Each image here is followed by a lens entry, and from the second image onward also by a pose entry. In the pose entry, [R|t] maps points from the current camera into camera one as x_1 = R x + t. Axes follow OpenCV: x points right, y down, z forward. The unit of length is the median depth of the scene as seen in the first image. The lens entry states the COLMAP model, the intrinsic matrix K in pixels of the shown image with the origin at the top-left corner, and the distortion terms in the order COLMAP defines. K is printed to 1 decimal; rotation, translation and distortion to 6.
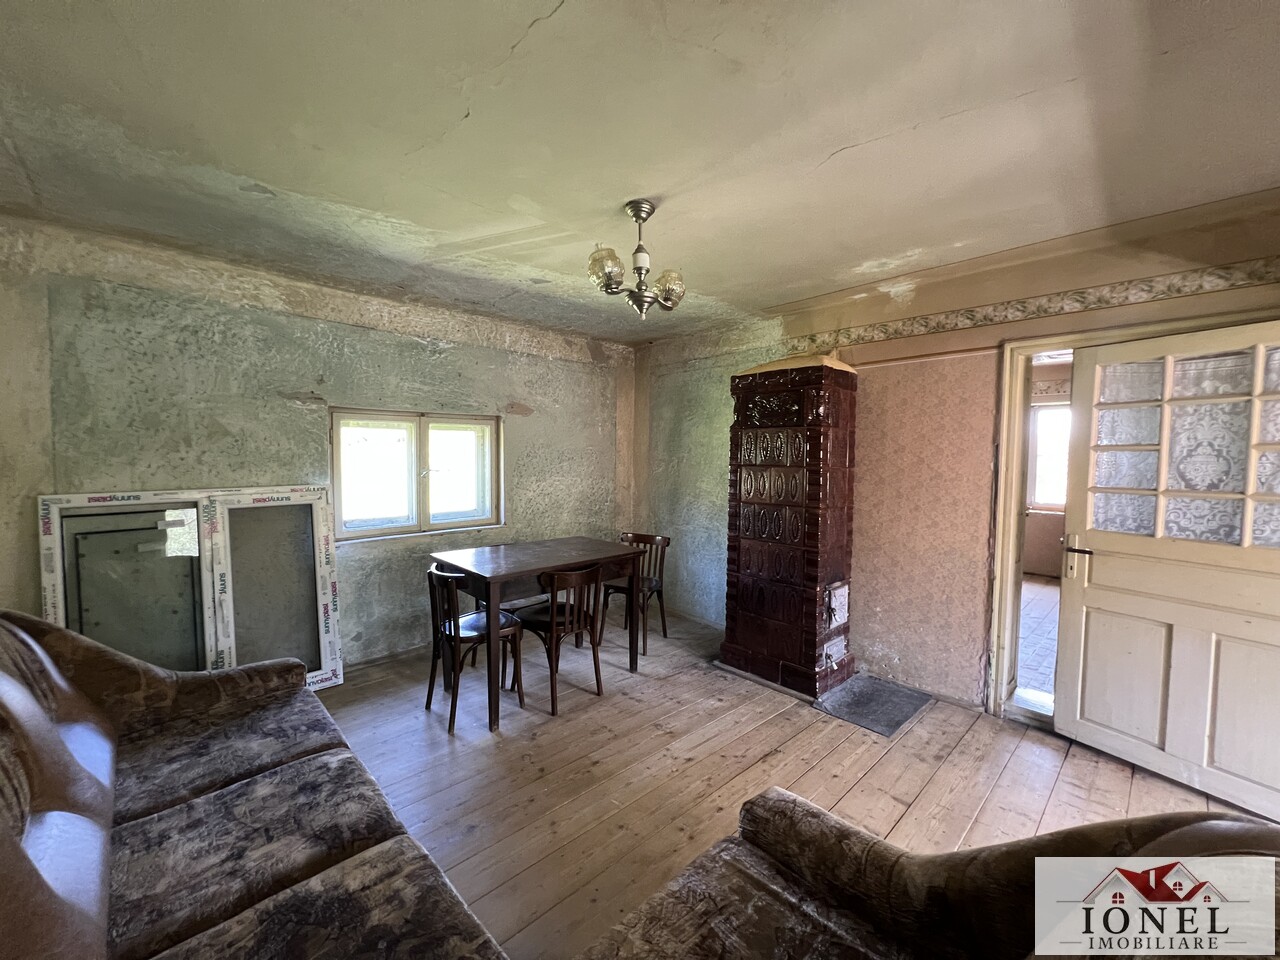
lens RADIAL K [[512.4, 0, 641.5], [0, 512.4, 476.3], [0, 0, 1]] dist [-0.002810, 0.001483]
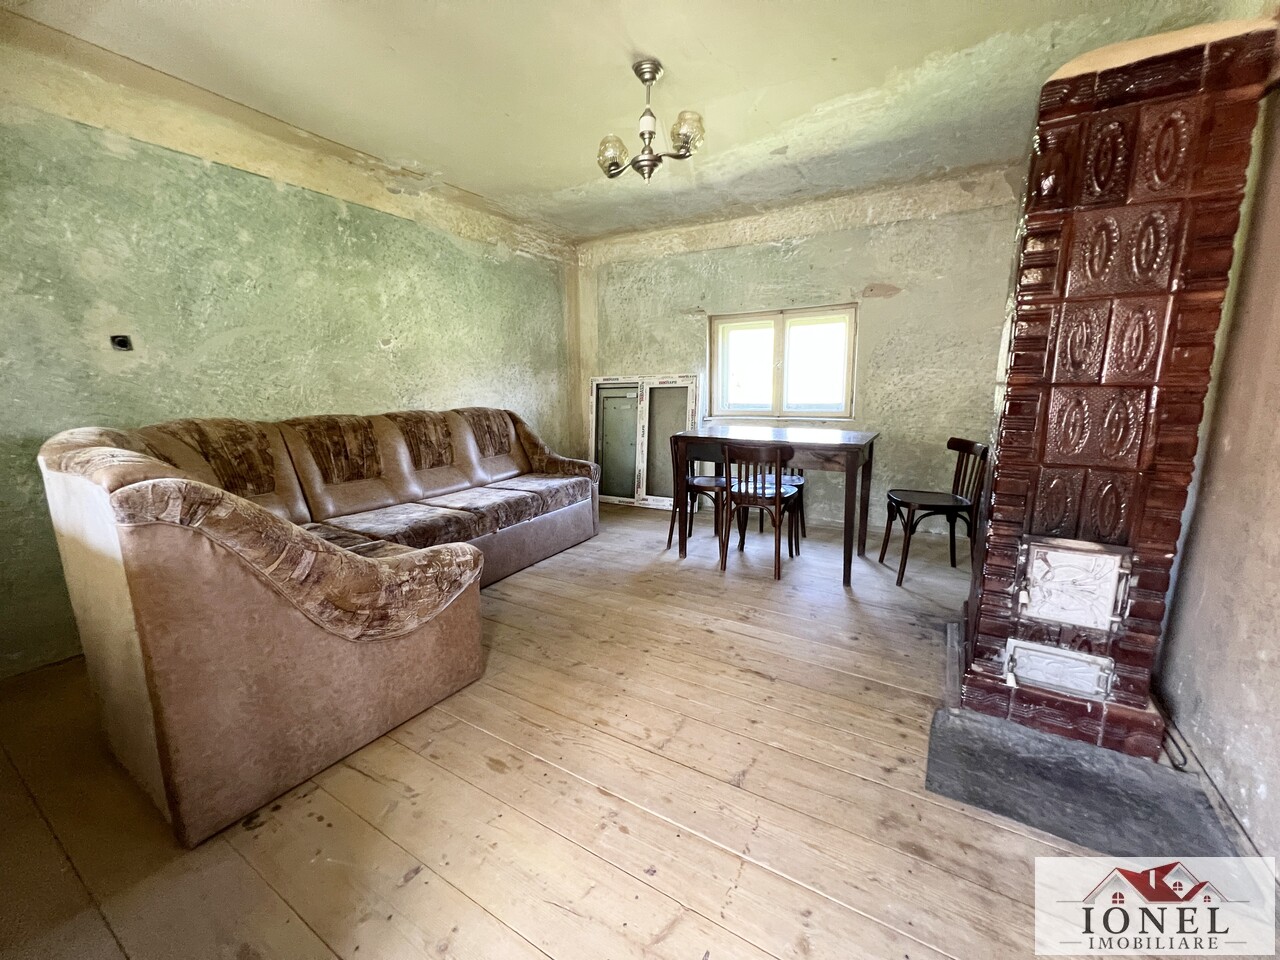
lens RADIAL K [[512.4, 0, 637.9], [0, 512.4, 476.1], [0, 0, 1]] dist [-0.002810, 0.001483]
pose [[0.265090, 0.157012, -0.951354, 0.723337], [-0.027387, 0.987481, 0.155343, 0.080636], [0.963835, -0.015125, 0.266071, 0.459839]]
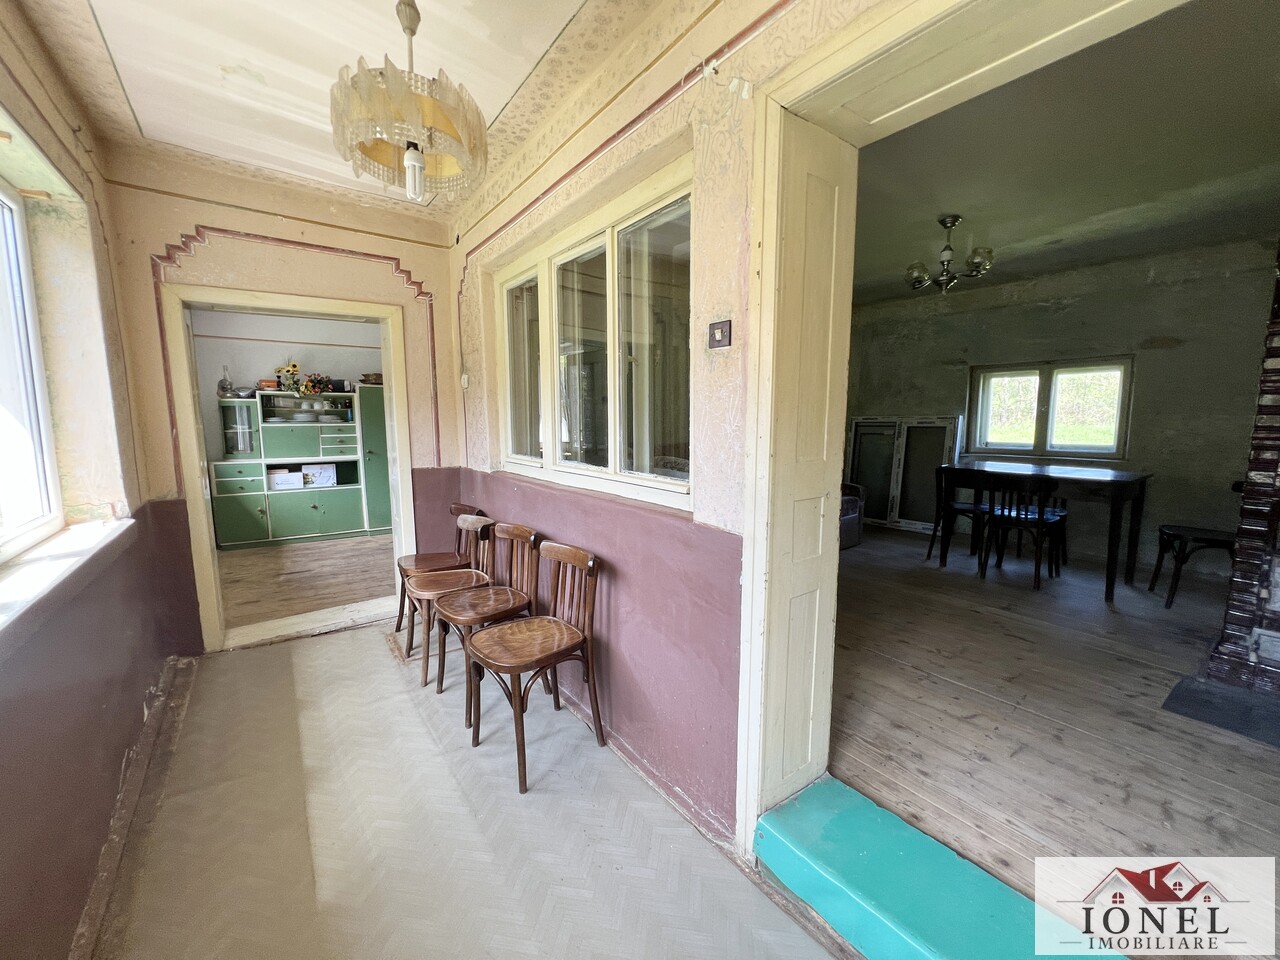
lens RADIAL K [[512.4, 0, 641.8], [0, 512.4, 476.2], [0, 0, 1]] dist [-0.002810, 0.001483]
pose [[-0.117403, 0.105239, -0.987492, 1.121655], [-0.044067, 0.992838, 0.111047, 0.070596], [0.992106, 0.056553, -0.111924, 0.199292]]
